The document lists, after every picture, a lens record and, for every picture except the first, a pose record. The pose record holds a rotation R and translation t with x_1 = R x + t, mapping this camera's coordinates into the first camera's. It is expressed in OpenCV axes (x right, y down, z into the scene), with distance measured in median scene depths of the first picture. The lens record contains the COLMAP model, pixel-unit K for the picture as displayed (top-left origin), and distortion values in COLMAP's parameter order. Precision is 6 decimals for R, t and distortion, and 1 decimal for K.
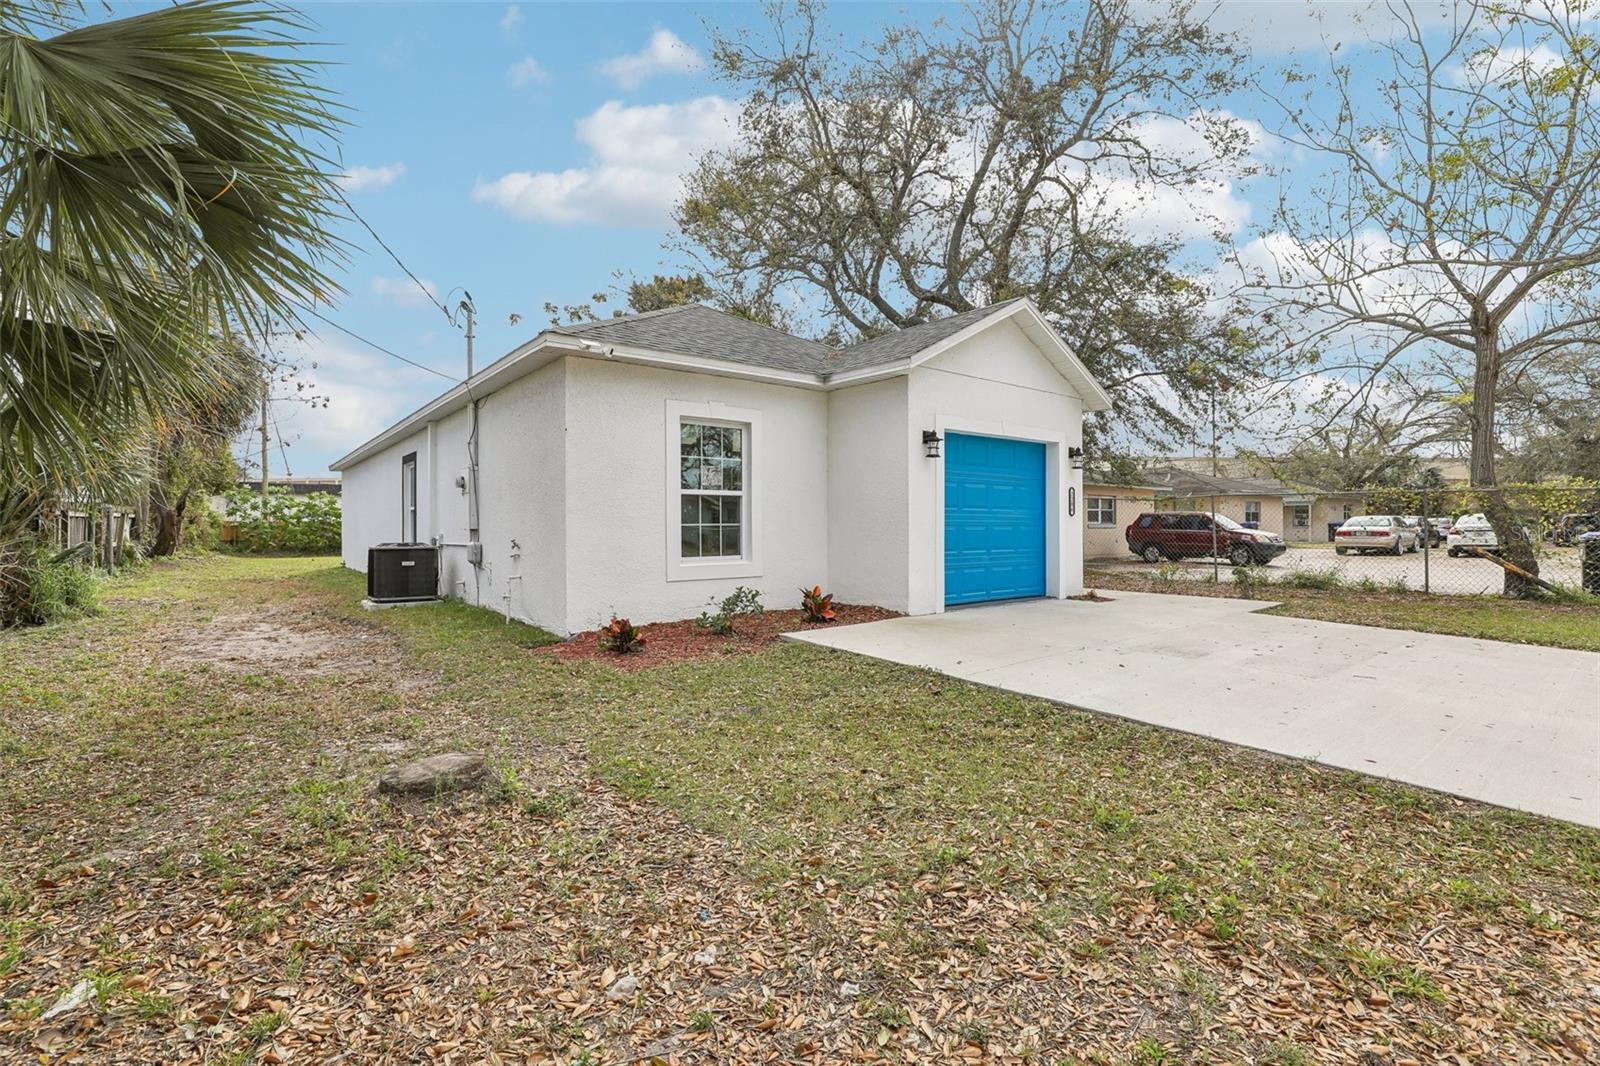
lens RADIAL K [[750.3, 0, 800.0], [0, 750.3, 533.0], [0, 0, 1]] dist [-0.003761, 0.000303]
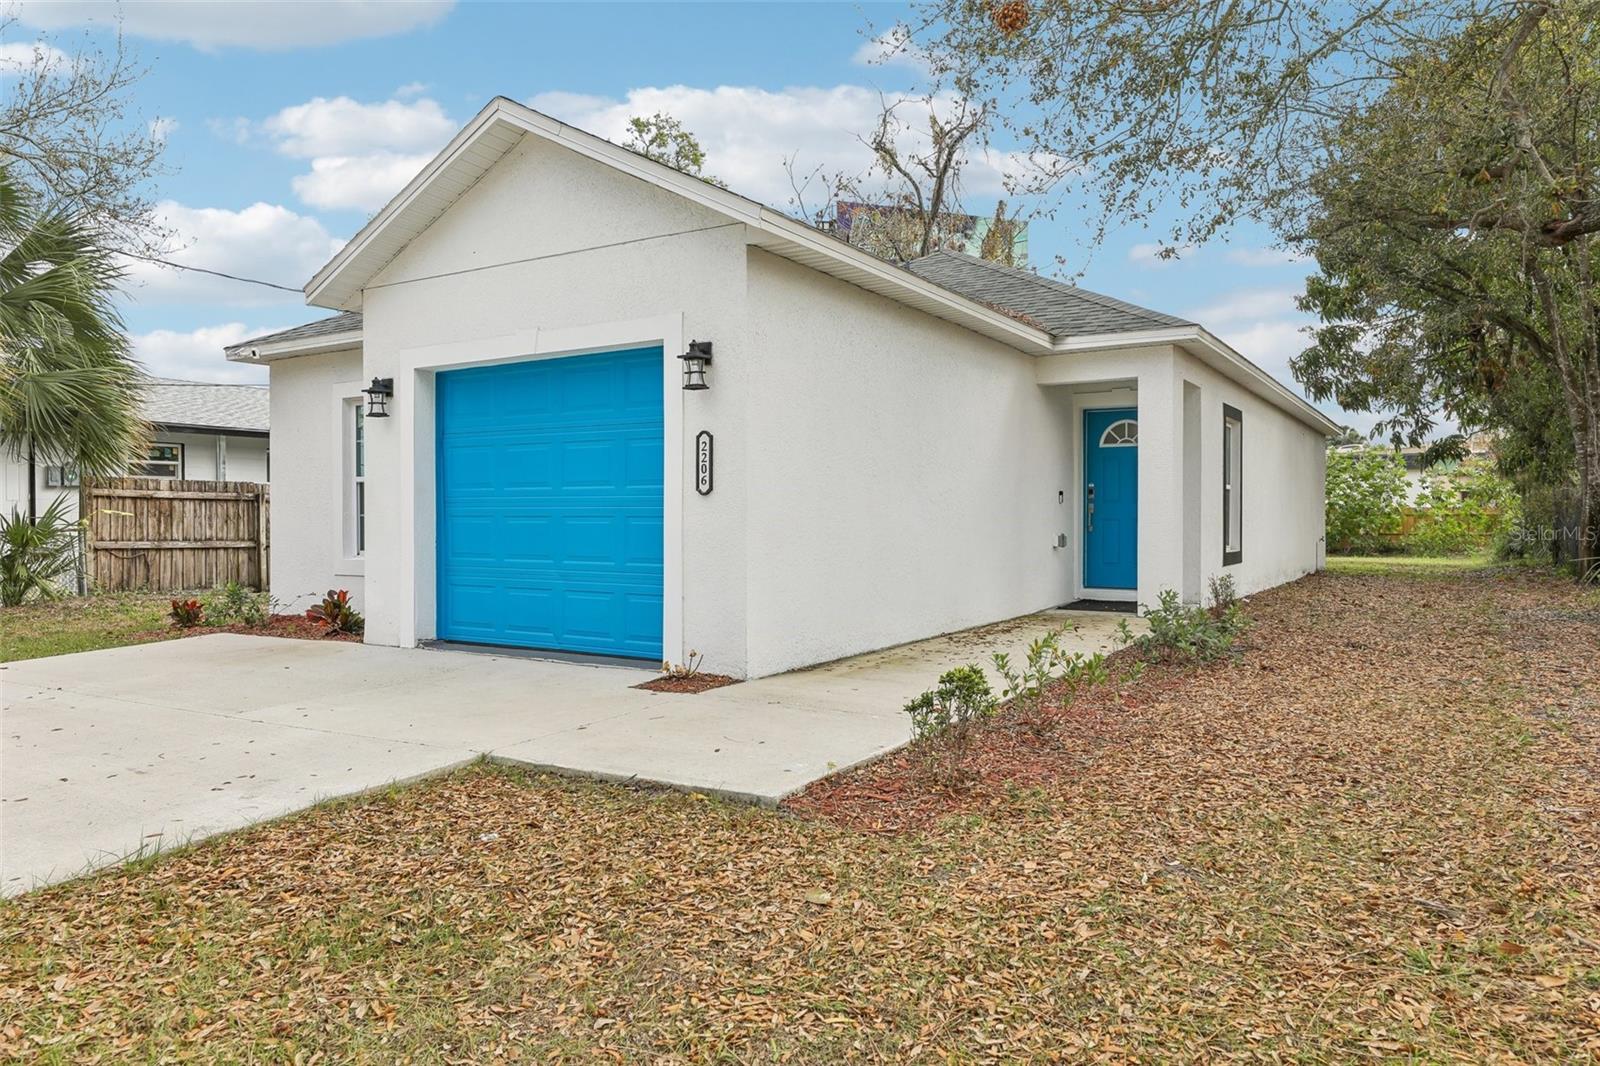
lens RADIAL K [[1087.5, 0, 792.2], [0, 1087.5, 525.0], [0, 0, 1]] dist [0.039815, 0.004484]
pose [[0.300591, 0.007689, -0.953722, 1.086449], [-0.009504, 0.999942, 0.005066, -0.009043], [0.953706, 0.007541, 0.300646, 0.926358]]
